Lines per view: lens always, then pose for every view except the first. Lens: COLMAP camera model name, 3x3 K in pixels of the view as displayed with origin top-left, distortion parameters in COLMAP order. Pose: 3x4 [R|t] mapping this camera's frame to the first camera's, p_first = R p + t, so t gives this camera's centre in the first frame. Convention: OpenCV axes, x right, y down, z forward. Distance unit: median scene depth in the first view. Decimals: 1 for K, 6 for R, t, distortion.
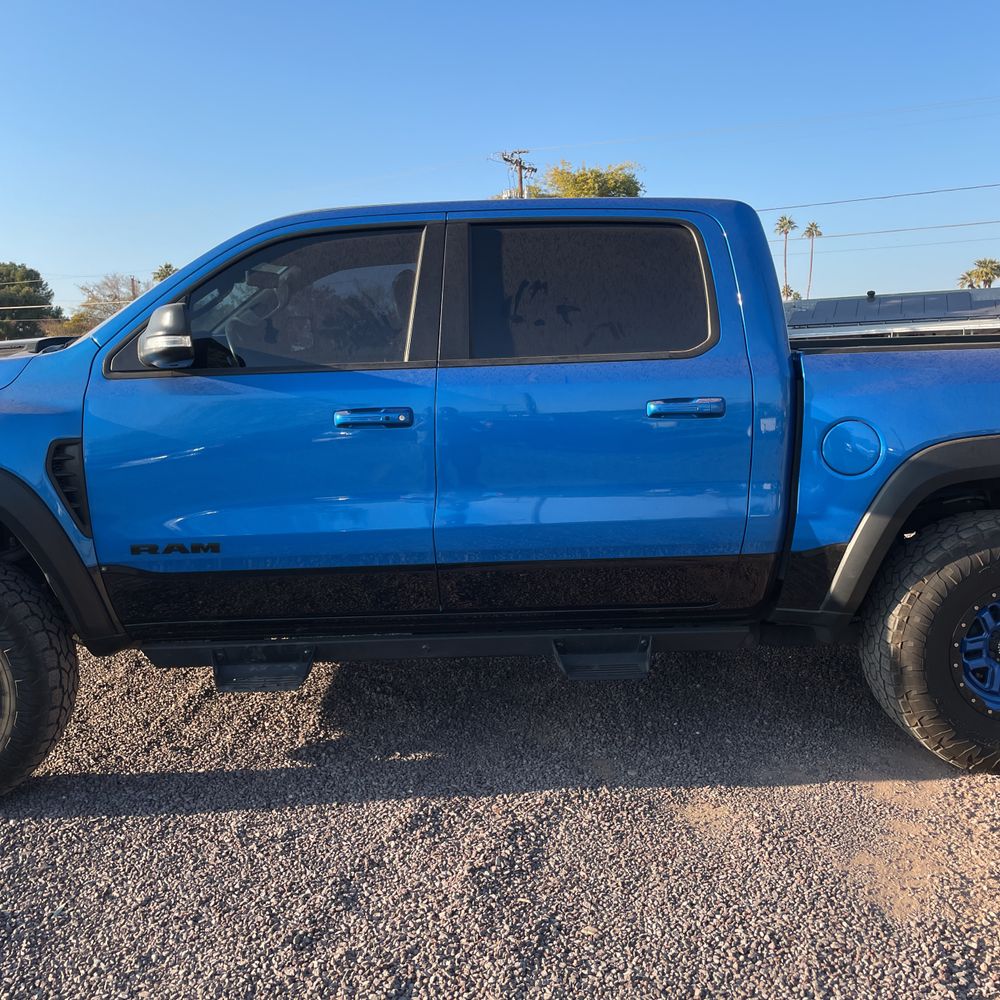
lens RADIAL K [[1010.0, 0, 491.6], [0, 1010.0, 503.2], [0, 0, 1]] dist [0.106764, -0.165692]
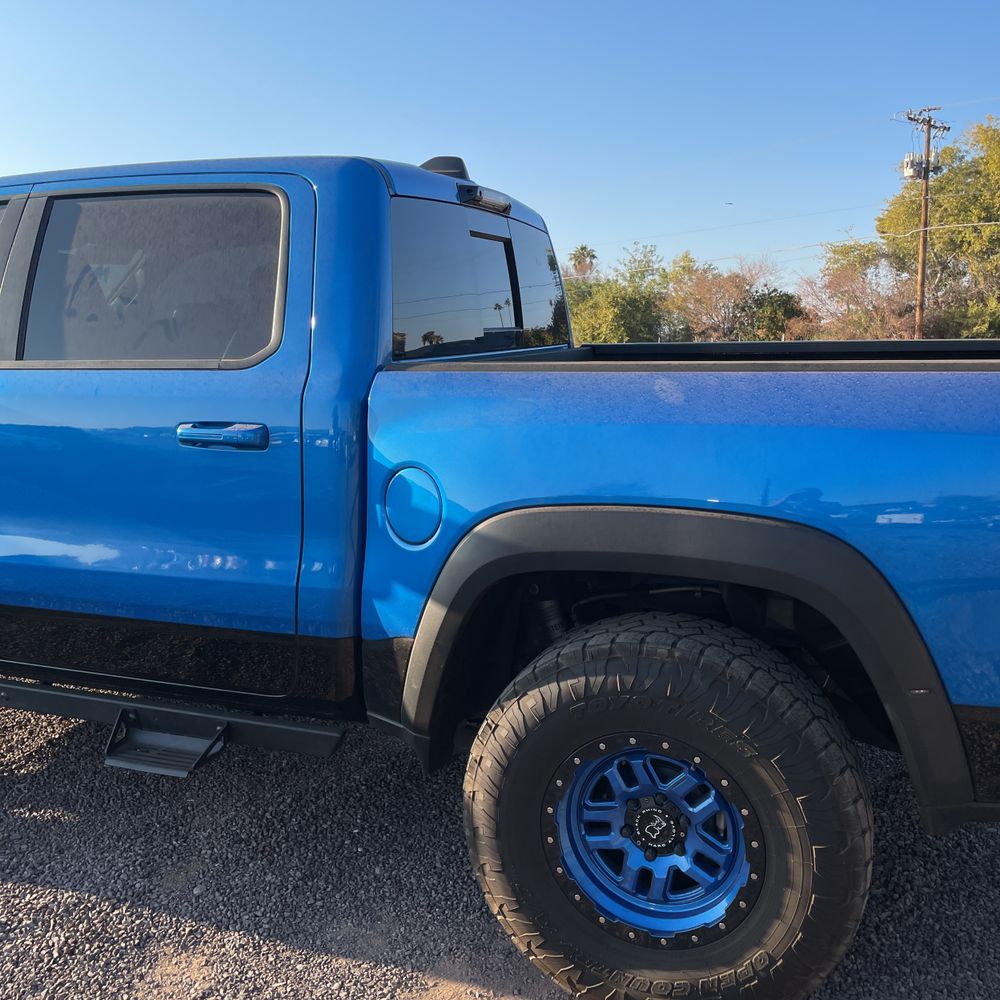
lens RADIAL K [[1010.0, 0, 491.6], [0, 1010.0, 503.2], [0, 0, 1]] dist [0.106764, -0.165692]
pose [[0.918200, 0.082831, -0.387361, 0.655774], [-0.074954, 0.996557, 0.035427, -0.082761], [0.388962, -0.003495, 0.921247, 0.367733]]
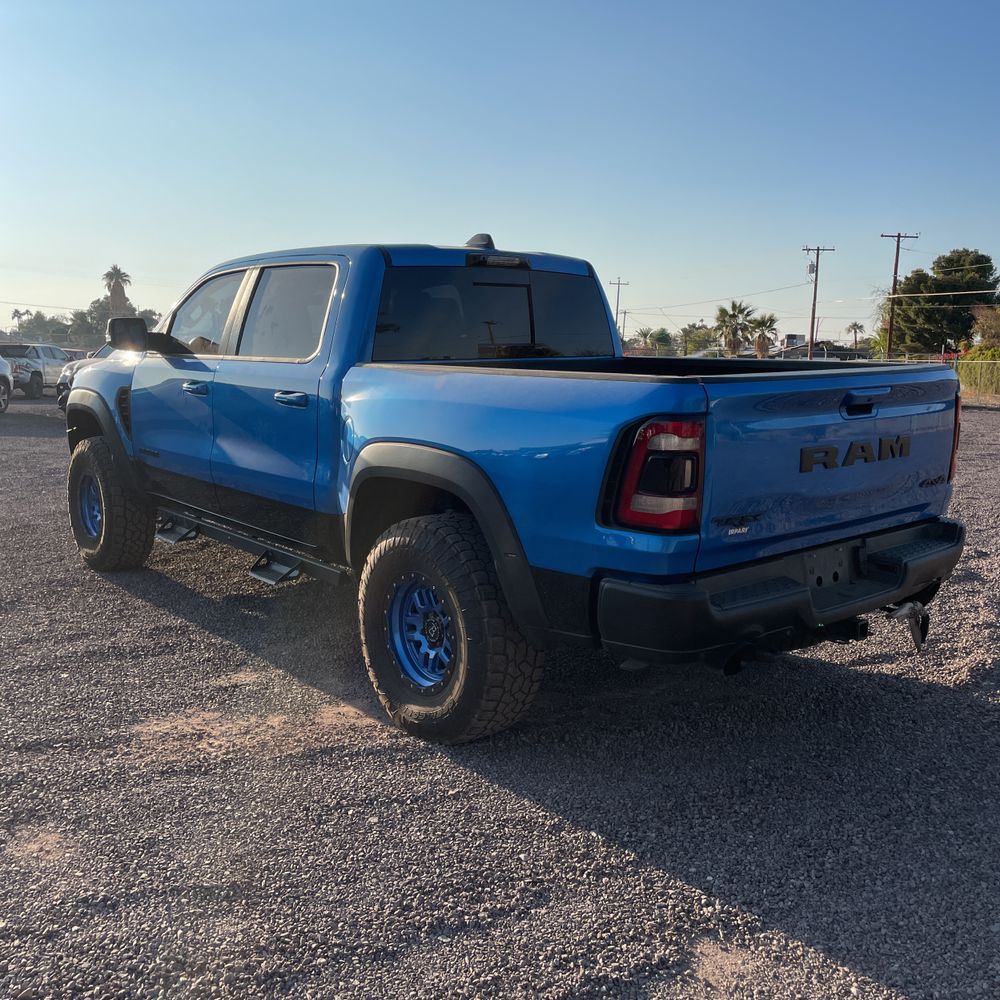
lens RADIAL K [[1010.0, 0, 491.6], [0, 1010.0, 503.2], [0, 0, 1]] dist [0.106764, -0.165692]
pose [[0.604253, 0.161136, -0.780329, 1.437866], [-0.148486, 0.984955, 0.088410, -0.112926], [0.782834, 0.062446, 0.619089, 0.346232]]
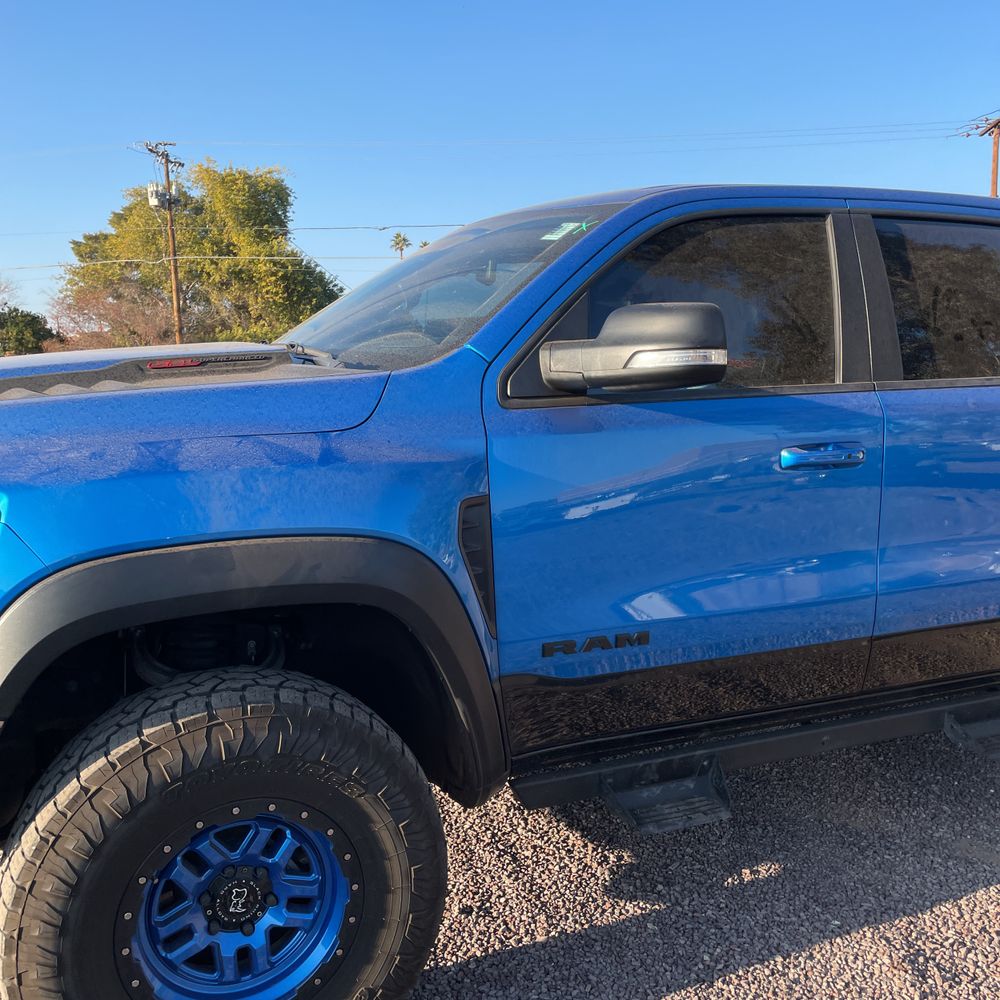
lens RADIAL K [[1010.0, 0, 491.6], [0, 1010.0, 503.2], [0, 0, 1]] dist [0.106764, -0.165692]
pose [[0.929974, -0.035444, 0.365912, -0.615948], [0.038751, 0.999247, -0.001693, -0.054133], [-0.365577, 0.015754, 0.930648, 0.350163]]
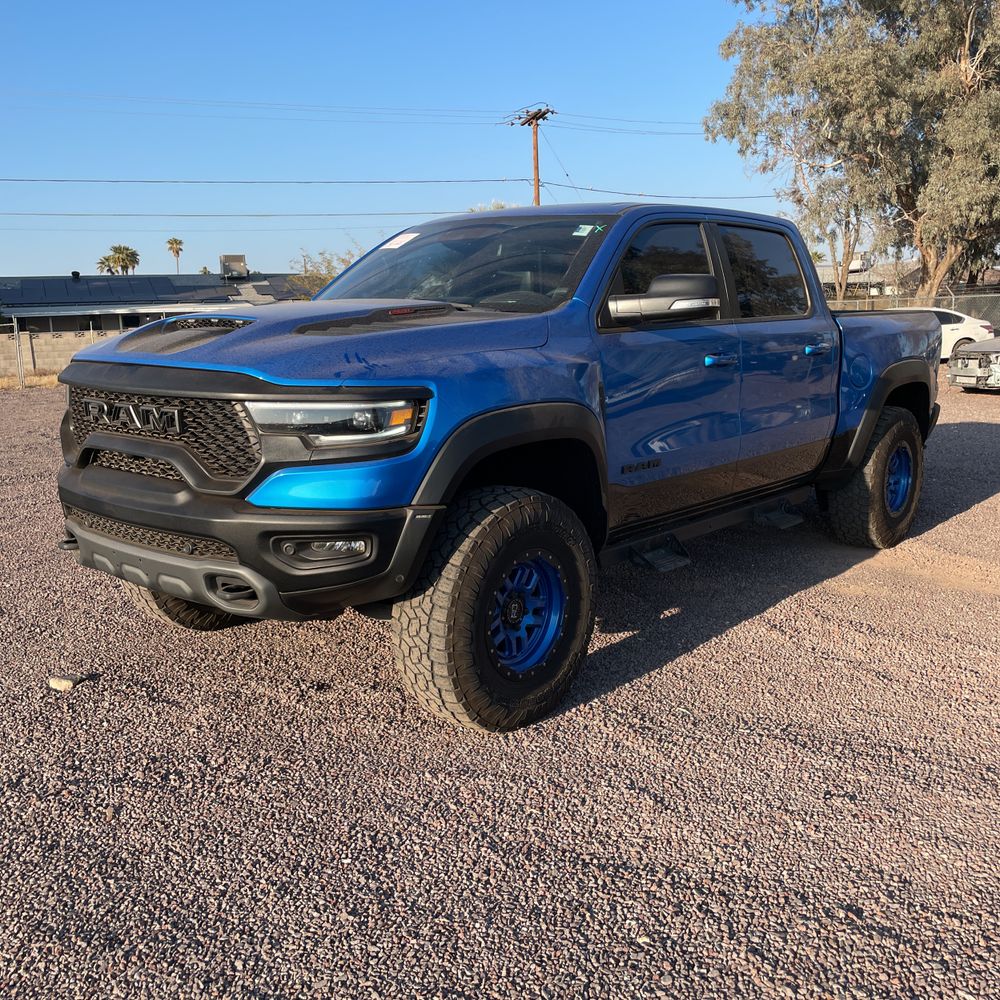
lens RADIAL K [[1004.8, 0, 478.4], [0, 1004.8, 503.7], [0, 0, 1]] dist [0.101088, -0.161613]
pose [[0.700505, -0.121489, 0.703230, -1.307401], [0.108472, 0.992080, 0.063339, -0.010806], [-0.705356, 0.031911, 0.708135, 0.239734]]
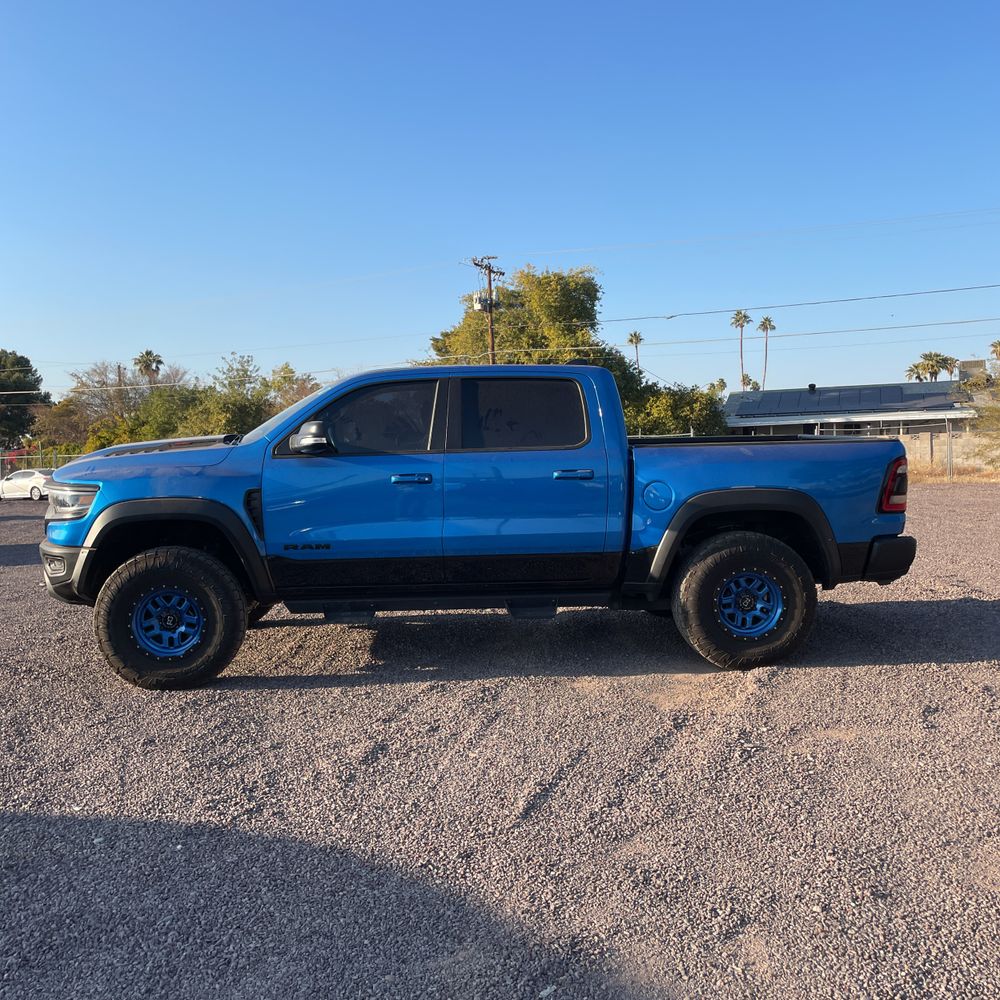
lens RADIAL K [[1010.0, 0, 491.6], [0, 1010.0, 503.2], [0, 0, 1]] dist [0.106764, -0.165692]
pose [[0.999528, 0.004192, 0.030438, -0.021680], [-0.001700, 0.996677, -0.081439, 0.113231], [-0.030678, 0.081349, 0.996213, -0.879808]]
